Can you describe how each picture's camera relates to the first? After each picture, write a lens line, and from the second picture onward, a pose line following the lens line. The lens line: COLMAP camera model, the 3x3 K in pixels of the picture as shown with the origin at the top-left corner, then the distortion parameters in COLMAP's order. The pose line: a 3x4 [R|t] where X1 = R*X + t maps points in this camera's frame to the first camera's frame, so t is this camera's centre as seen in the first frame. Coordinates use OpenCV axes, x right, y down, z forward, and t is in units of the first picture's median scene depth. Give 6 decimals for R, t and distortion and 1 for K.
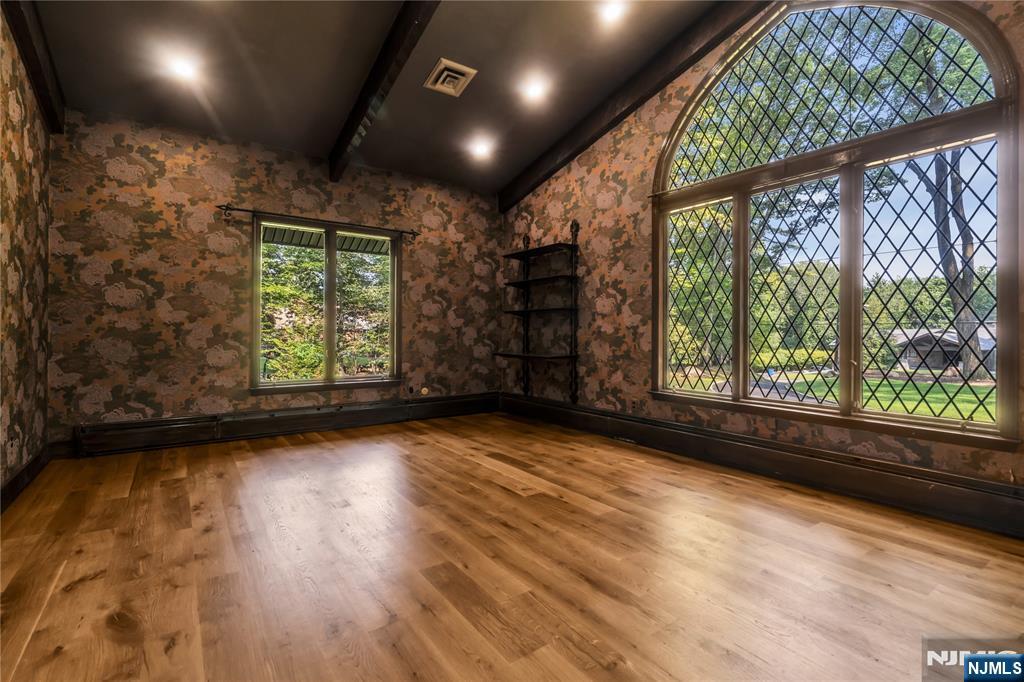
lens RADIAL K [[472.6, 0, 510.9], [0, 472.6, 337.4], [0, 0, 1]] dist [-0.000273, -0.000310]
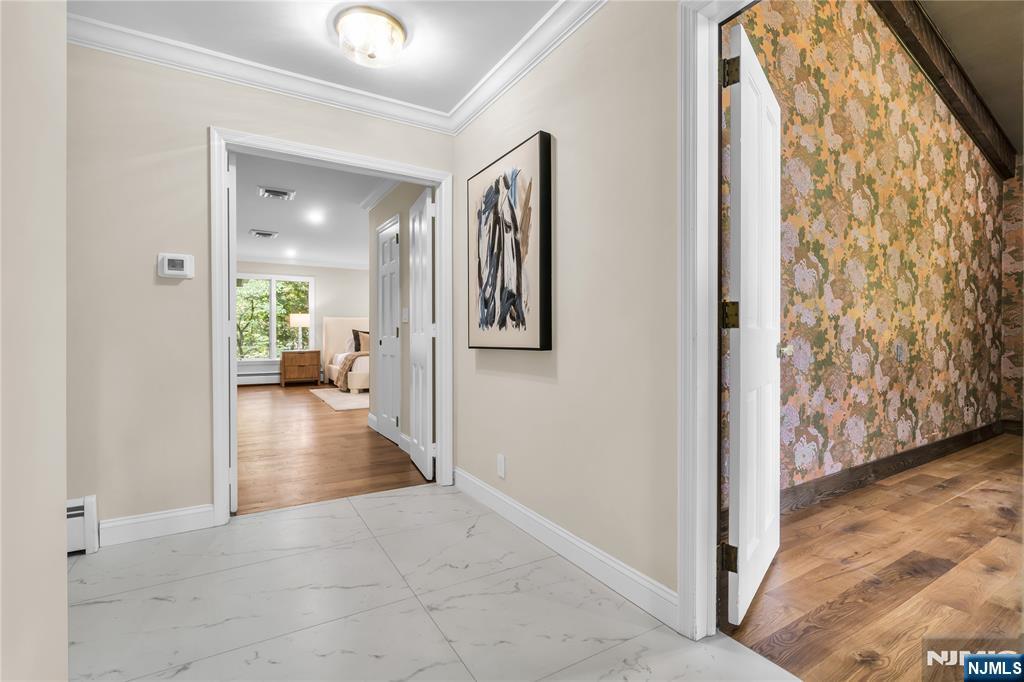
lens RADIAL K [[468.0, 0, 514.1], [0, 468.0, 337.7], [0, 0, 1]] dist [-0.003405, 0.000065]
pose [[-0.064180, -0.004810, -0.997927, 0.392267], [-0.005589, 0.999974, -0.004460, 0.011852], [0.997923, 0.005291, -0.064205, -0.260448]]
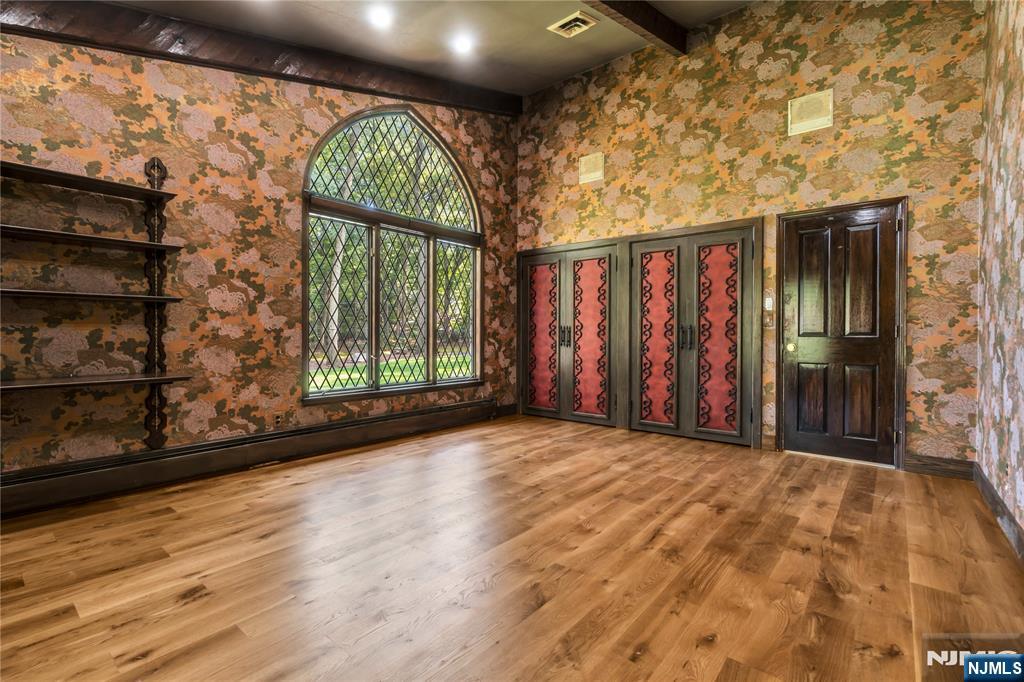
lens RADIAL K [[468.0, 0, 515.0], [0, 468.0, 337.8], [0, 0, 1]] dist [-0.003405, 0.000065]
pose [[-0.265891, -0.022886, 0.963732, -0.810977], [-0.002960, 0.999733, 0.022924, -0.034208], [-0.963999, 0.003243, -0.265887, 0.957205]]
